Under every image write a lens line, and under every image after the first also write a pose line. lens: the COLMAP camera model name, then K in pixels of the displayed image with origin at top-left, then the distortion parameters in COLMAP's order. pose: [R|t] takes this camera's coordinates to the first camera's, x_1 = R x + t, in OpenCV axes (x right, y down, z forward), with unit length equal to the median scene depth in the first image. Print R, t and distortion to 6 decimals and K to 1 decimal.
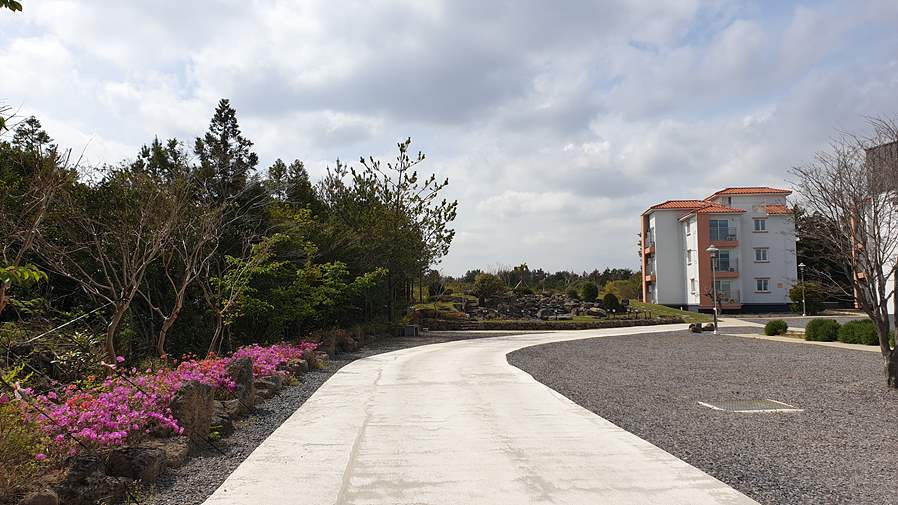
lens RADIAL K [[690.5, 0, 449.0], [0, 690.5, 252.5], [0, 0, 1]] dist [0.053964, -0.001980]
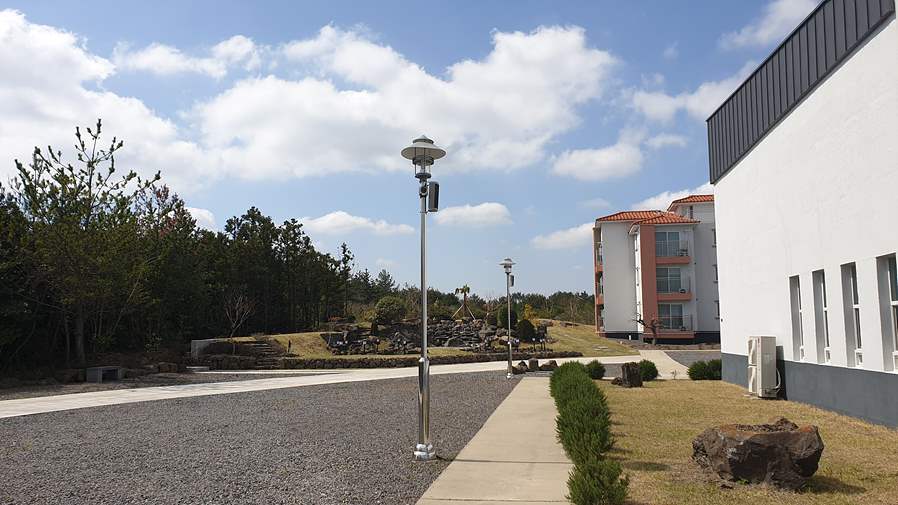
lens RADIAL K [[690.5, 0, 449.0], [0, 690.5, 252.5], [0, 0, 1]] dist [0.053964, -0.001980]
pose [[0.995435, -0.009548, -0.094968, 0.207089], [0.006382, 0.999415, -0.033593, 0.004704], [0.095233, 0.032834, 0.994913, 0.139511]]
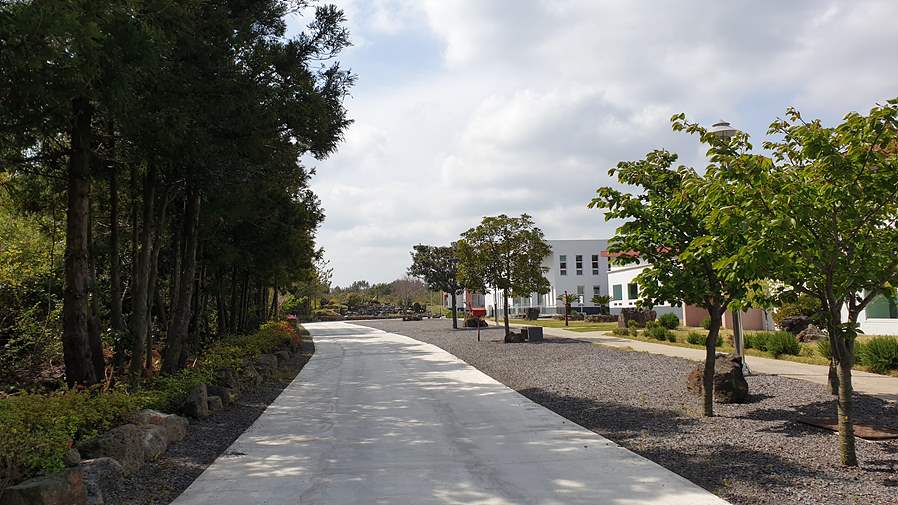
lens RADIAL K [[690.5, 0, 449.0], [0, 690.5, 252.5], [0, 0, 1]] dist [0.053964, -0.001980]
pose [[0.986993, -0.006151, 0.160643, 0.012903], [0.008202, 0.999893, -0.012109, -0.051451], [-0.160551, 0.013269, 0.986938, -0.841003]]
